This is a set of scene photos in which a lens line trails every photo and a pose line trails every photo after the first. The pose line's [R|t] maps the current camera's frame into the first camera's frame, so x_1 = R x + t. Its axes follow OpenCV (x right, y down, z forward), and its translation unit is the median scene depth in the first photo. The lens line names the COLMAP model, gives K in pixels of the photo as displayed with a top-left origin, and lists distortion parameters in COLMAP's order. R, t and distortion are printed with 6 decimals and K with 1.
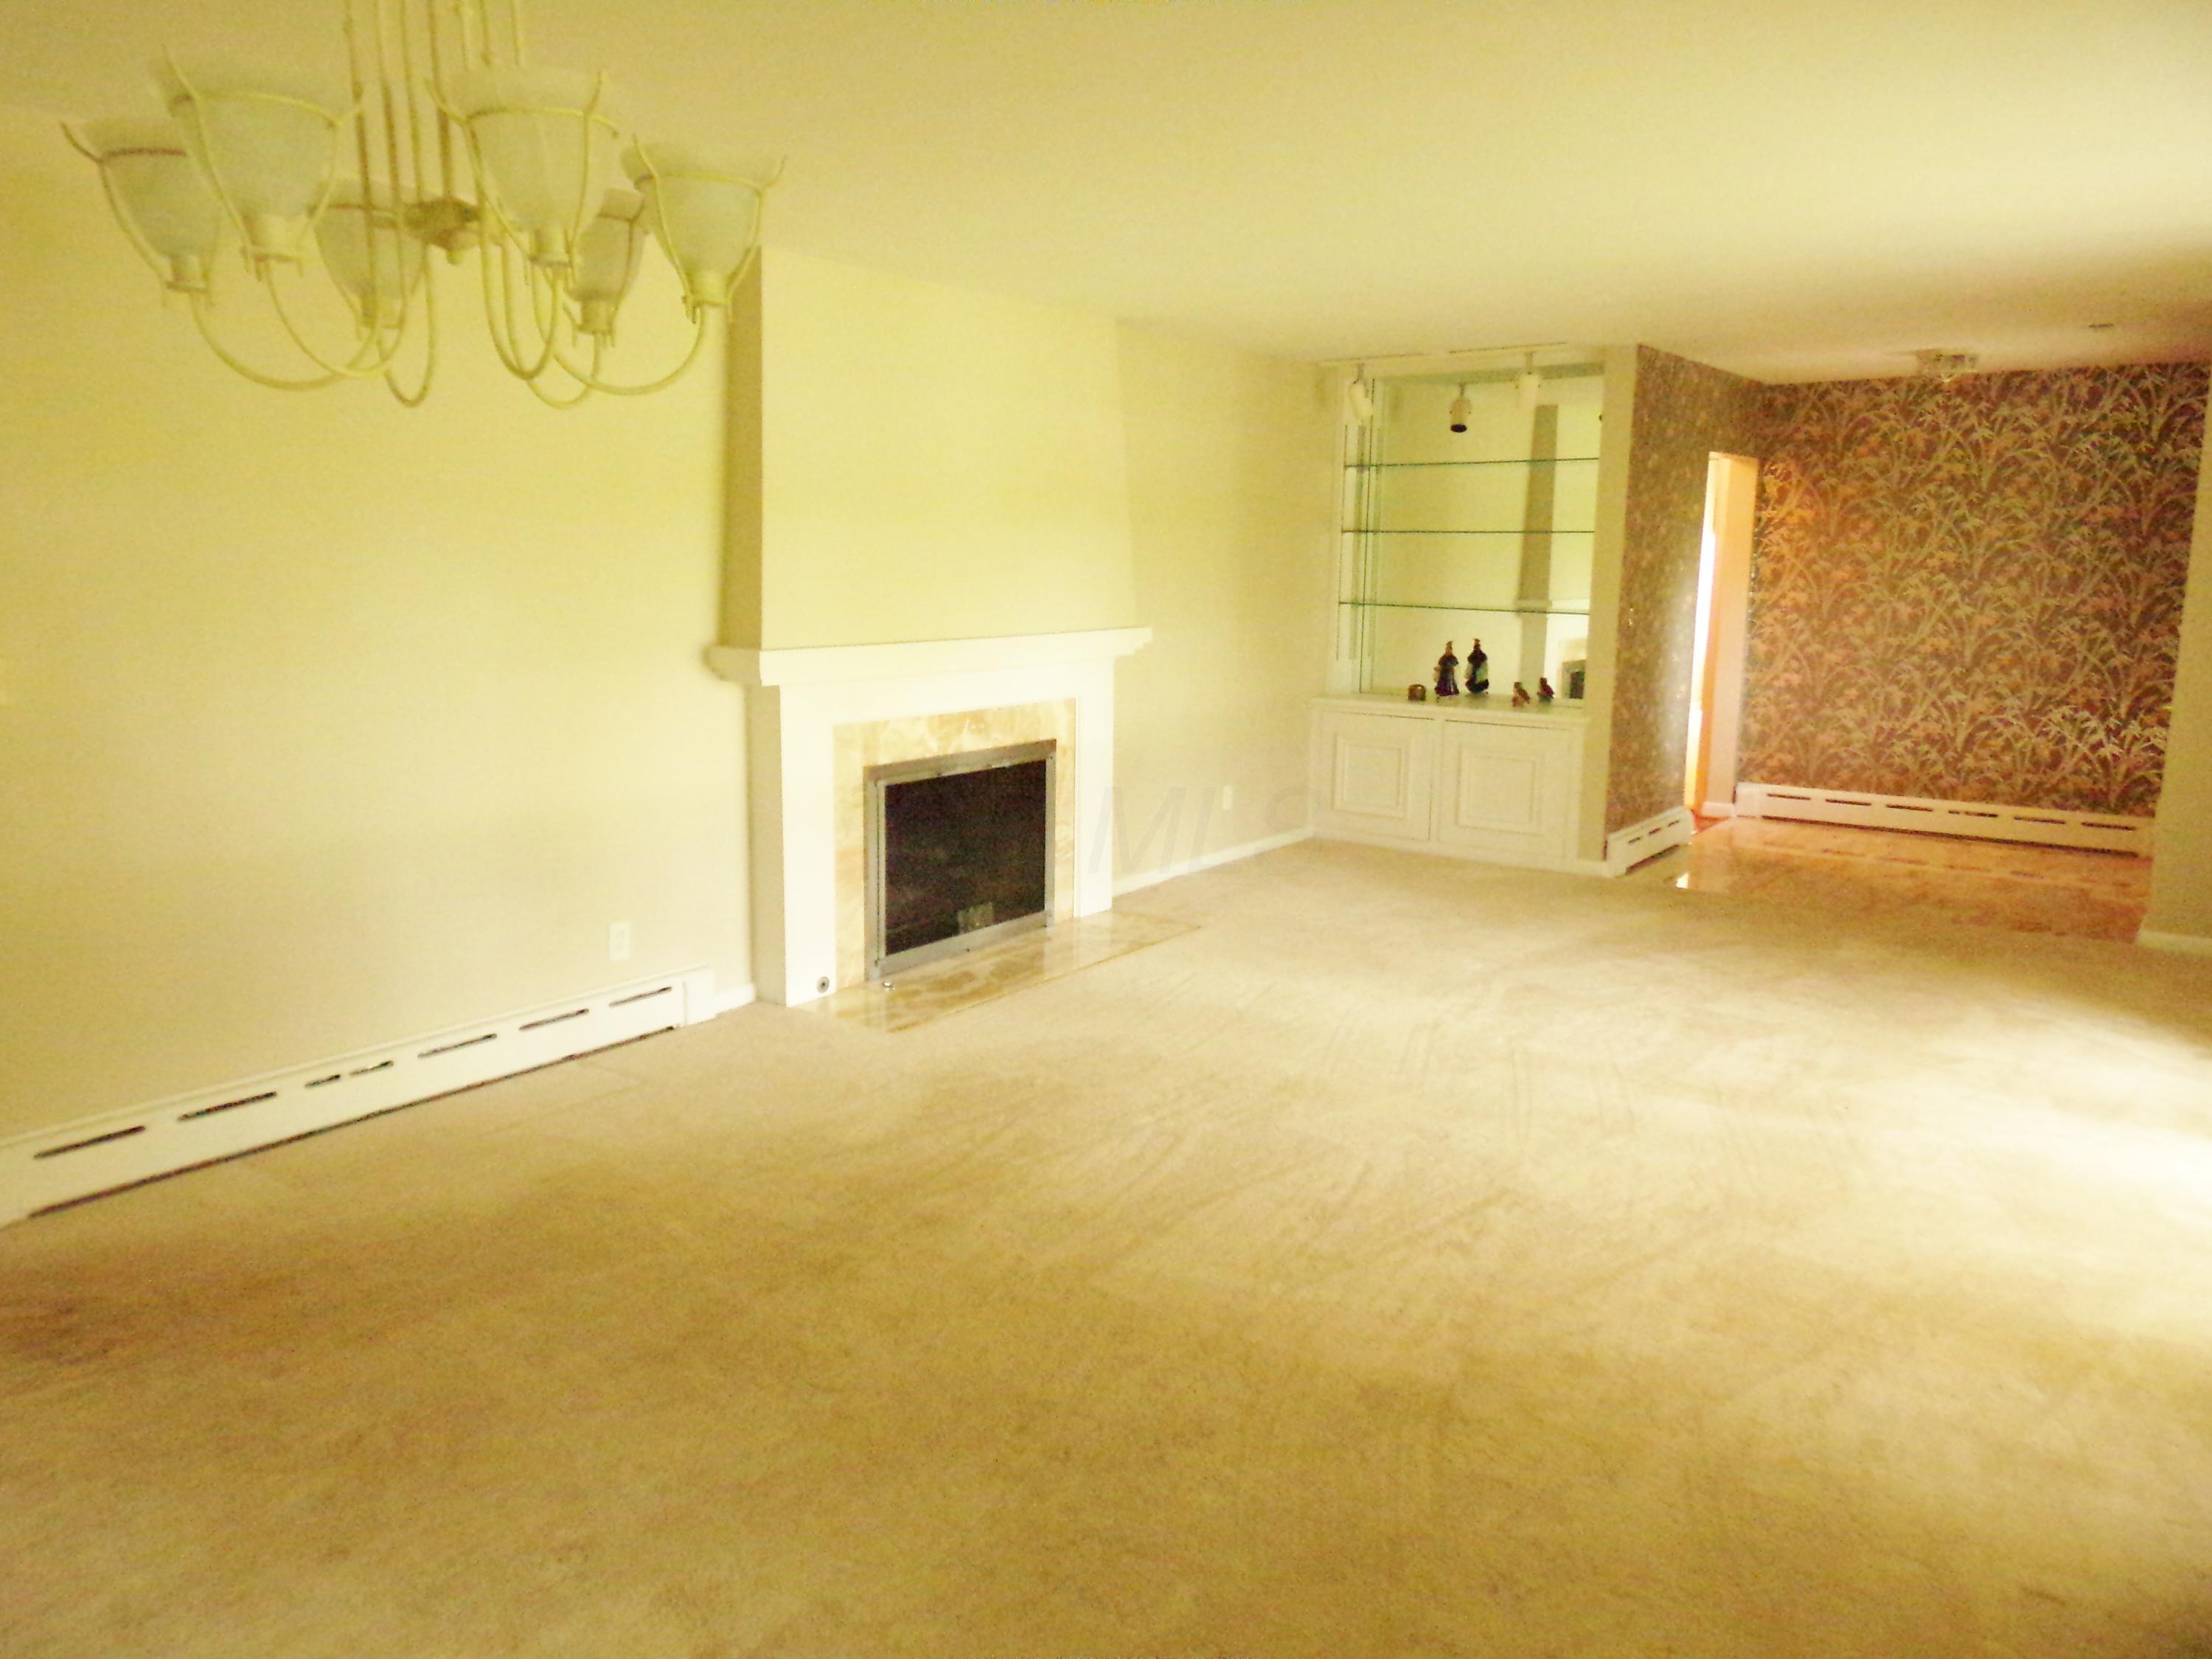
lens RADIAL K [[1572.0, 0, 1109.4], [0, 1572.0, 833.3], [0, 0, 1]] dist [0.053414, -0.048877]
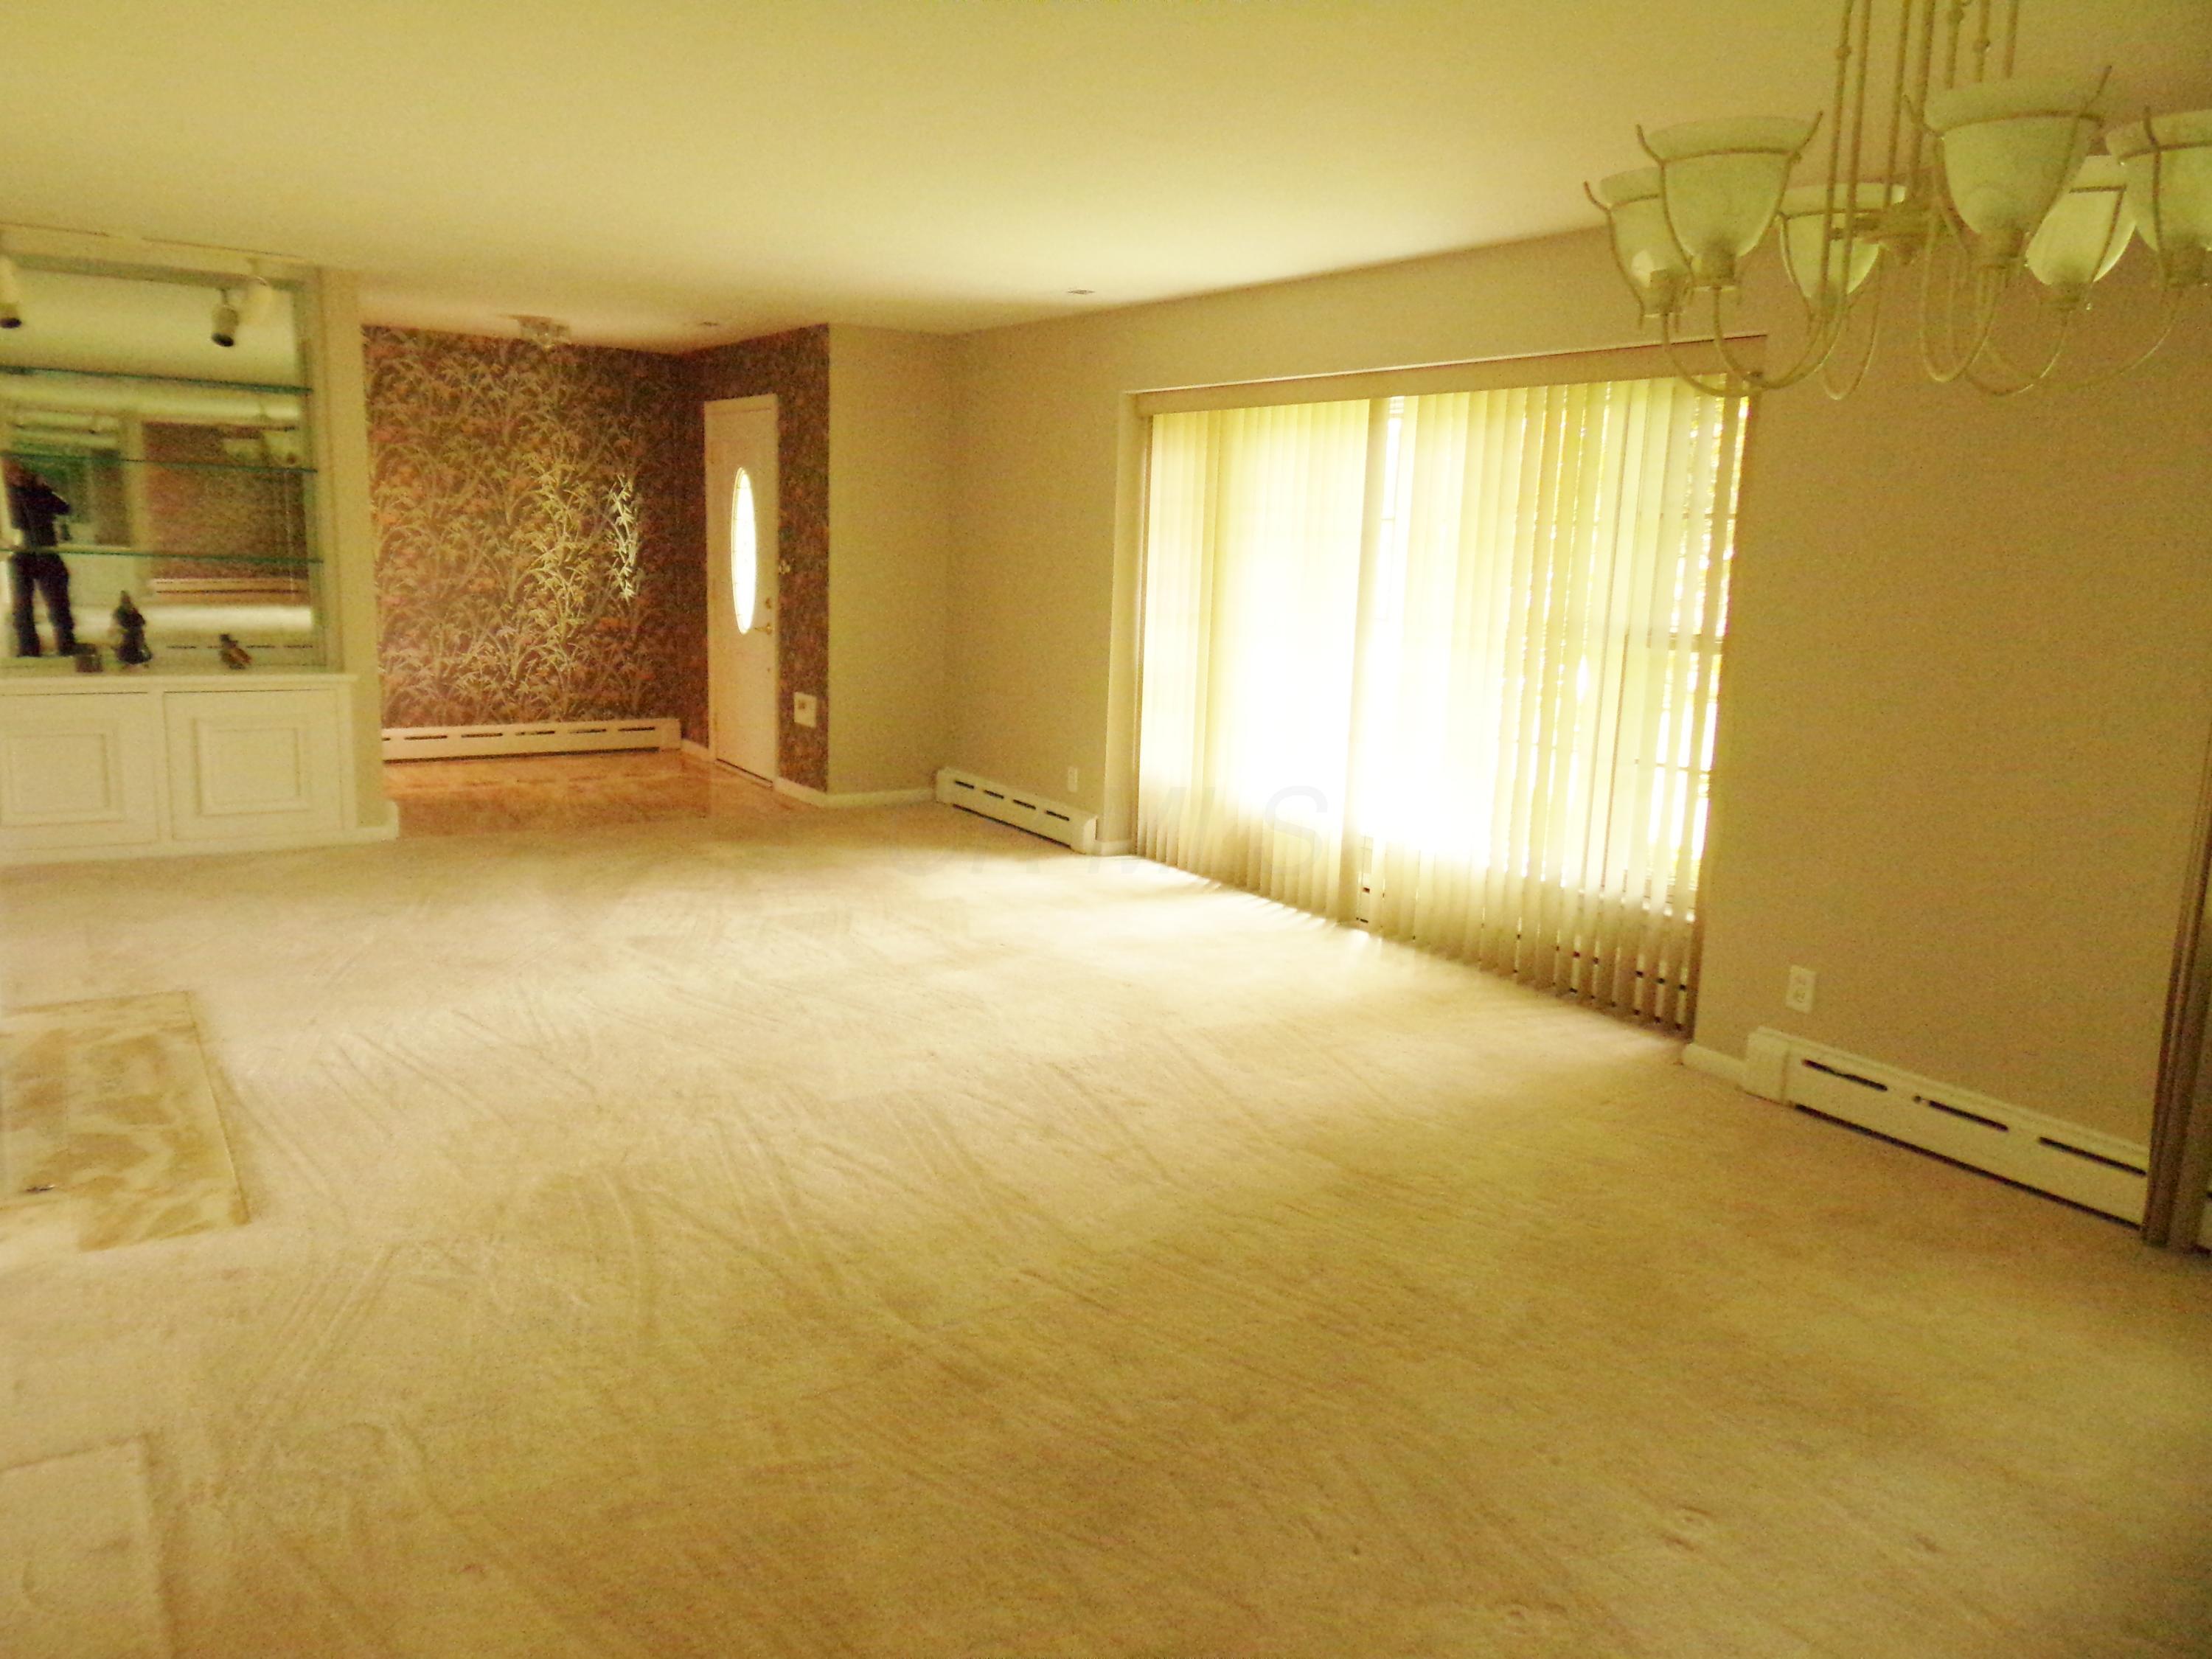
lens RADIAL K [[1572.0, 0, 1029.8], [0, 1572.0, 798.3], [0, 0, 1]] dist [0.053414, -0.048877]
pose [[0.335690, -0.156744, 0.928840, -0.407325], [0.134479, 0.983933, 0.117439, -0.053948], [-0.932324, 0.085487, 0.351375, 0.297232]]
